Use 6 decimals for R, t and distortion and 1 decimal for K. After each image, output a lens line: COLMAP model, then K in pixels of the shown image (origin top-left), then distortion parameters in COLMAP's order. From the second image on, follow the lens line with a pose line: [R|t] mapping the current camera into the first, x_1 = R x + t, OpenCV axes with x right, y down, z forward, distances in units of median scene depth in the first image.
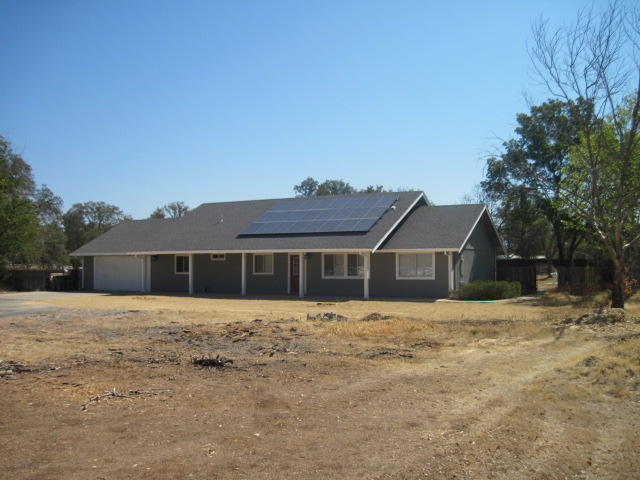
lens RADIAL K [[650.3, 0, 320.0], [0, 650.3, 240.0], [0, 0, 1]] dist [-0.120308, 0.013021]
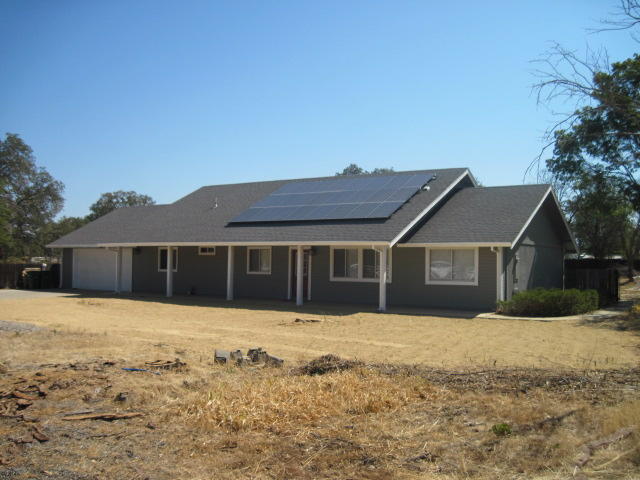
lens RADIAL K [[650.3, 0, 320.0], [0, 650.3, 240.0], [0, 0, 1]] dist [-0.120308, 0.013021]
pose [[0.994780, 0.011776, -0.101360, 0.063966], [-0.011242, 0.999920, 0.005840, 0.006849], [0.101421, -0.004670, 0.994833, 0.227239]]
